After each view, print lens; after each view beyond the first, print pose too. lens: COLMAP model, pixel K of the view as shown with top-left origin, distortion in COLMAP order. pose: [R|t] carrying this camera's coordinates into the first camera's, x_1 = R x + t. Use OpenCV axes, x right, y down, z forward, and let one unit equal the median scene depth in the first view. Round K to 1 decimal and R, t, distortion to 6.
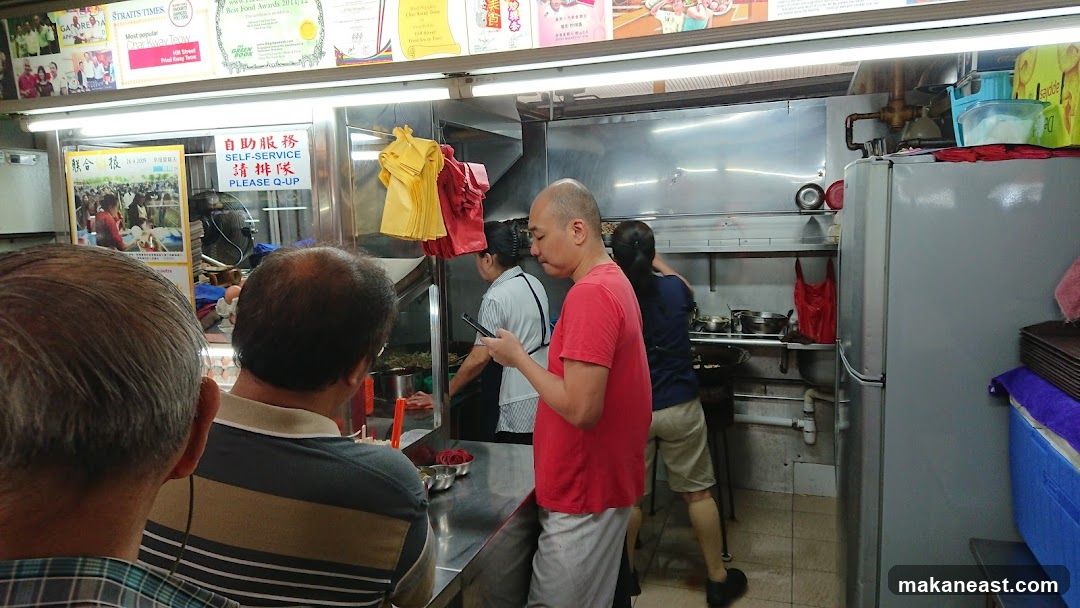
lens RADIAL K [[691.1, 0, 557.4], [0, 691.1, 301.0], [0, 0, 1]] dist [0.002873, -0.010360]
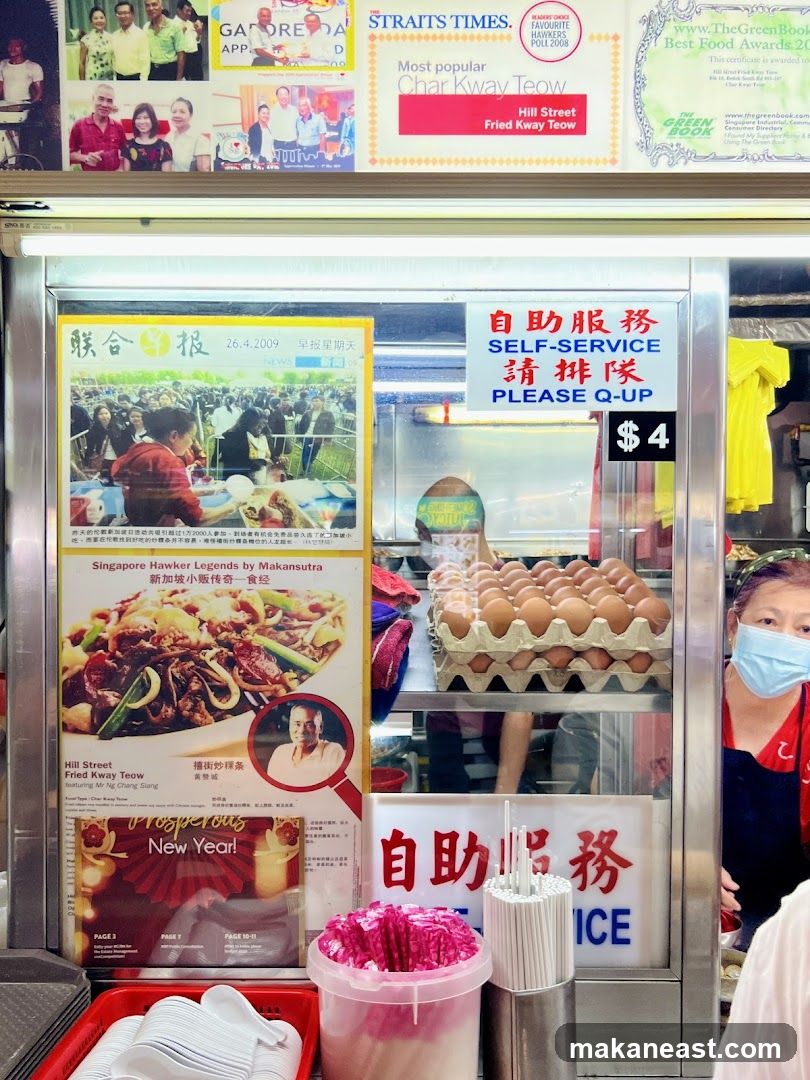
lens RADIAL K [[825.6, 0, 391.6], [0, 825.6, 547.7], [0, 0, 1]] dist [0.037040, -0.051268]
pose [[0.951635, 0.015974, 0.306814, -0.763302], [0.018867, 0.993724, -0.110255, 0.008887], [-0.306650, 0.110711, 0.945362, 0.474553]]
